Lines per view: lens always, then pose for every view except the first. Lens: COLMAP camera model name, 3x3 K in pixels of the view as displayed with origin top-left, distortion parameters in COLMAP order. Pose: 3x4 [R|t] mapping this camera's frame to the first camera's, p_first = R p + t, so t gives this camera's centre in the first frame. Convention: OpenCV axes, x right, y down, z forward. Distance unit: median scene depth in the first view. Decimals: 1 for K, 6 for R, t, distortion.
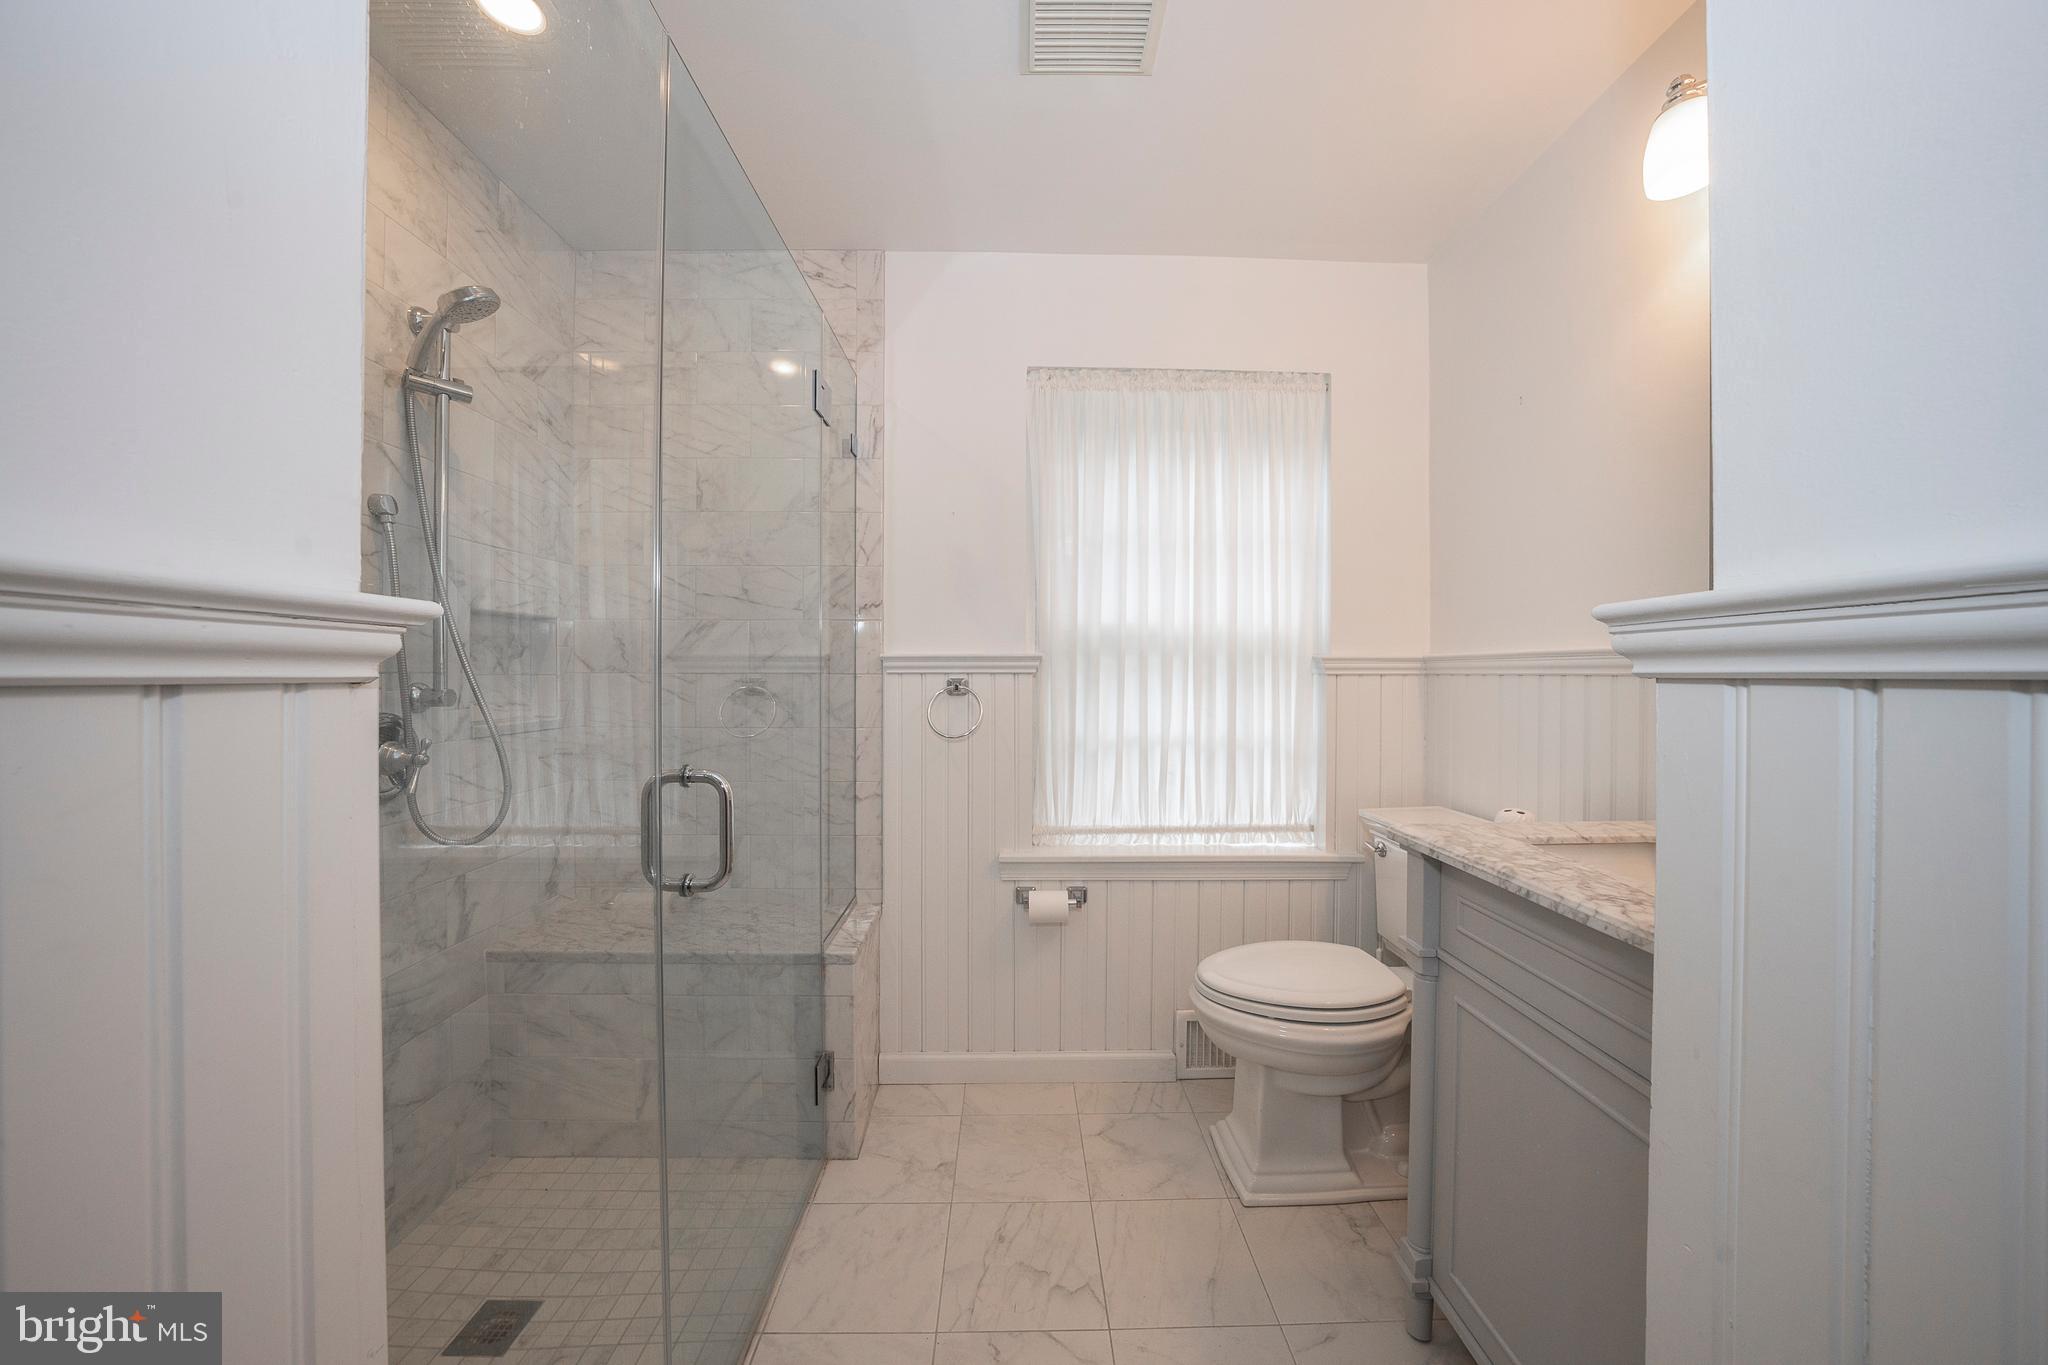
lens RADIAL K [[700.0, 0, 1026.8], [0, 700.0, 675.6], [0, 0, 1]] dist [-0.028680, 0.007177]
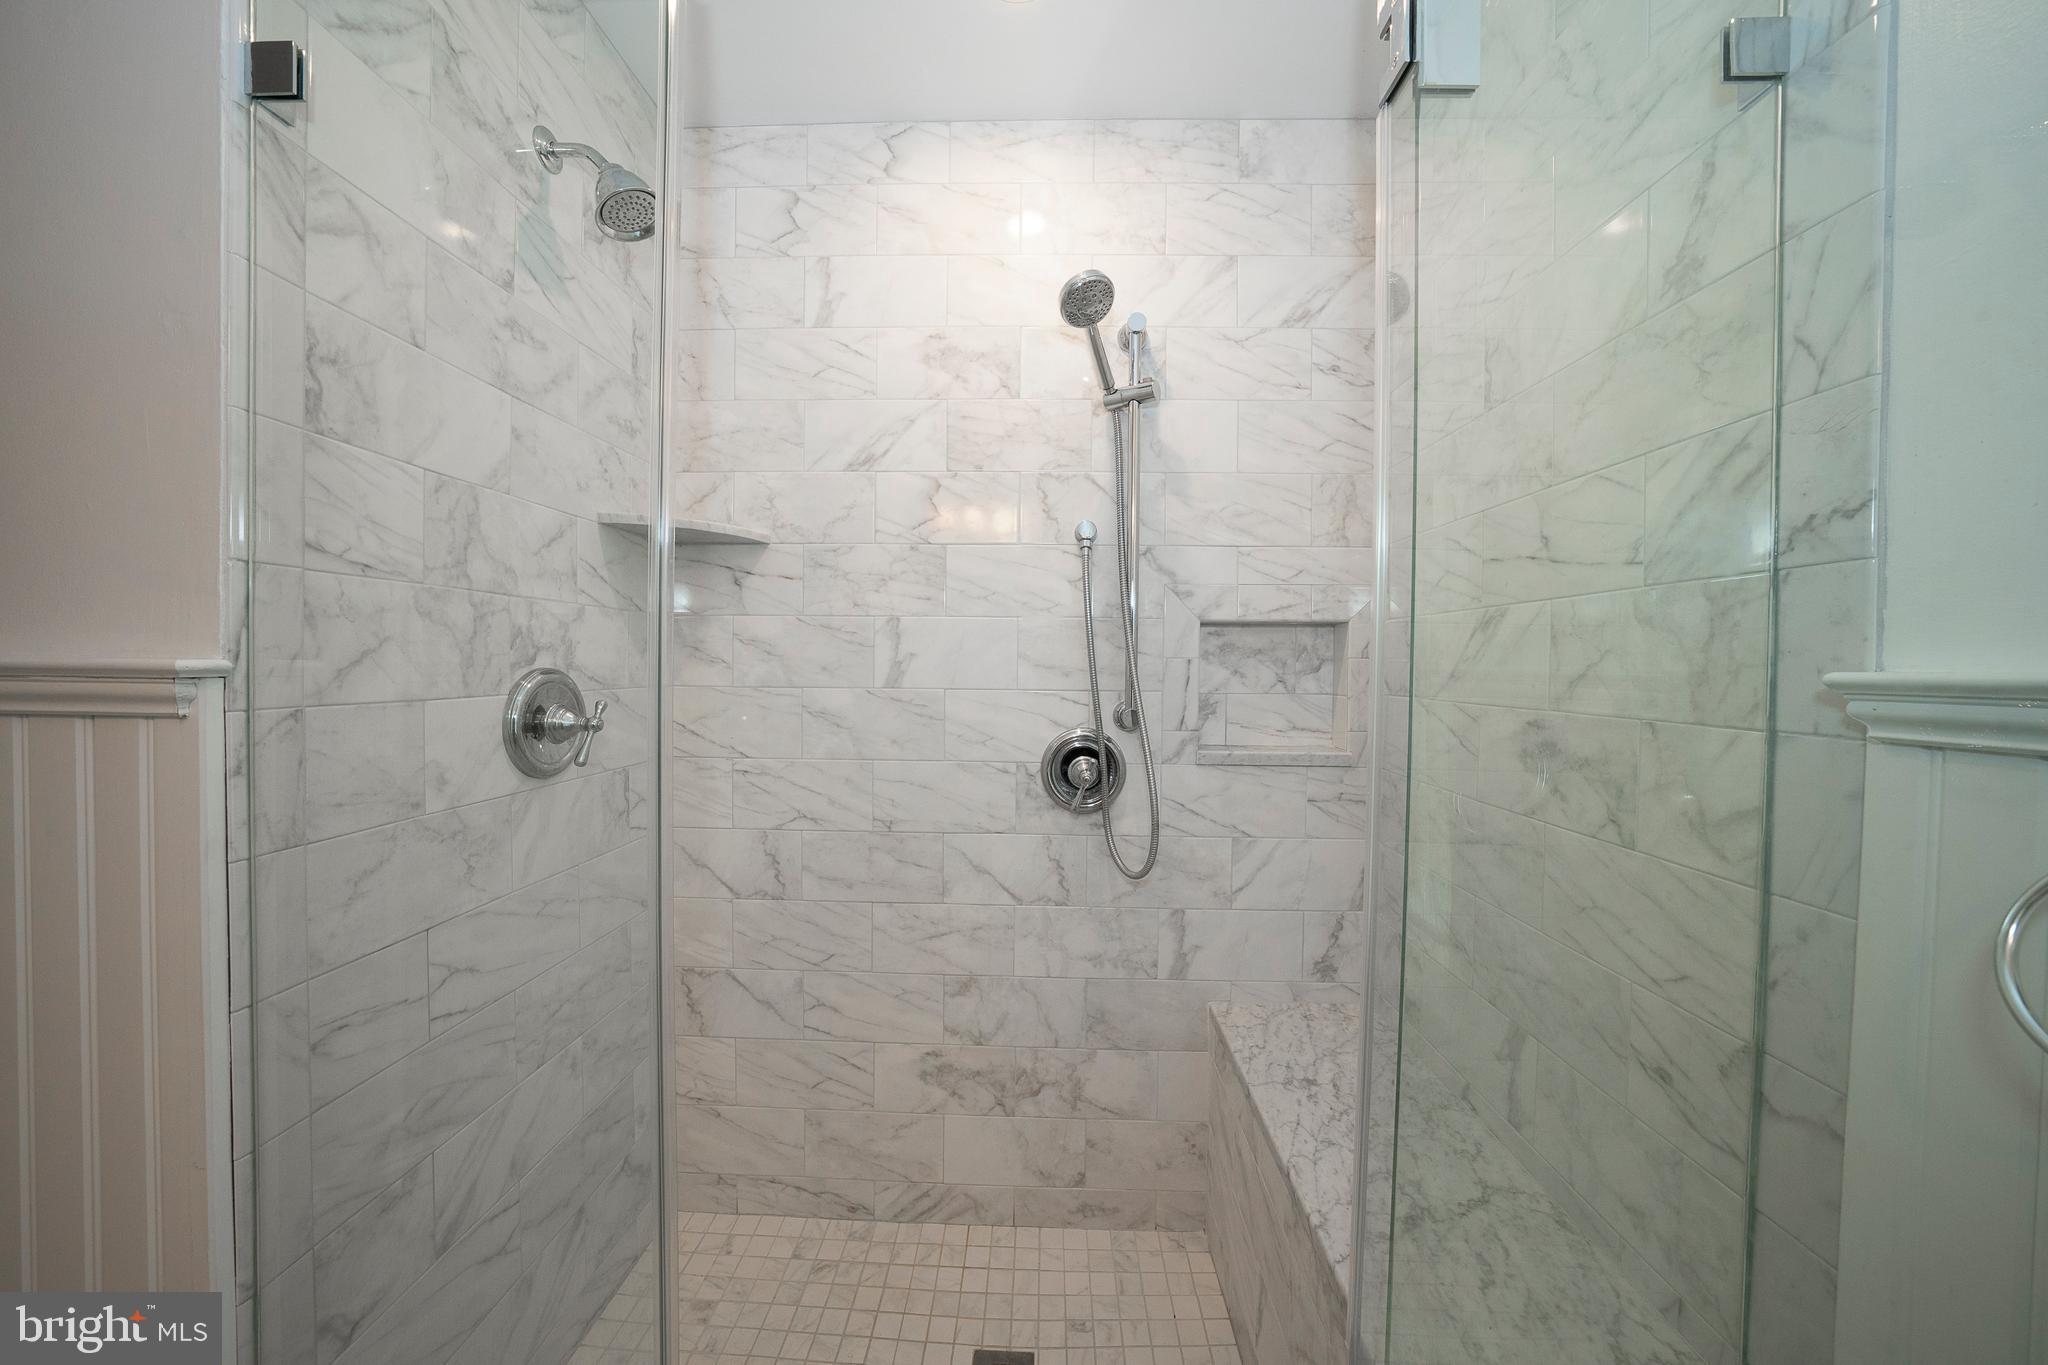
lens RADIAL K [[700.0, 0, 1026.8], [0, 700.0, 675.6], [0, 0, 1]] dist [-0.028680, 0.007177]
pose [[-0.045437, 0.013731, -0.998873, 0.109873], [-0.014253, 0.999795, 0.014392, -0.032316], [0.998866, 0.014891, -0.045232, 0.743976]]
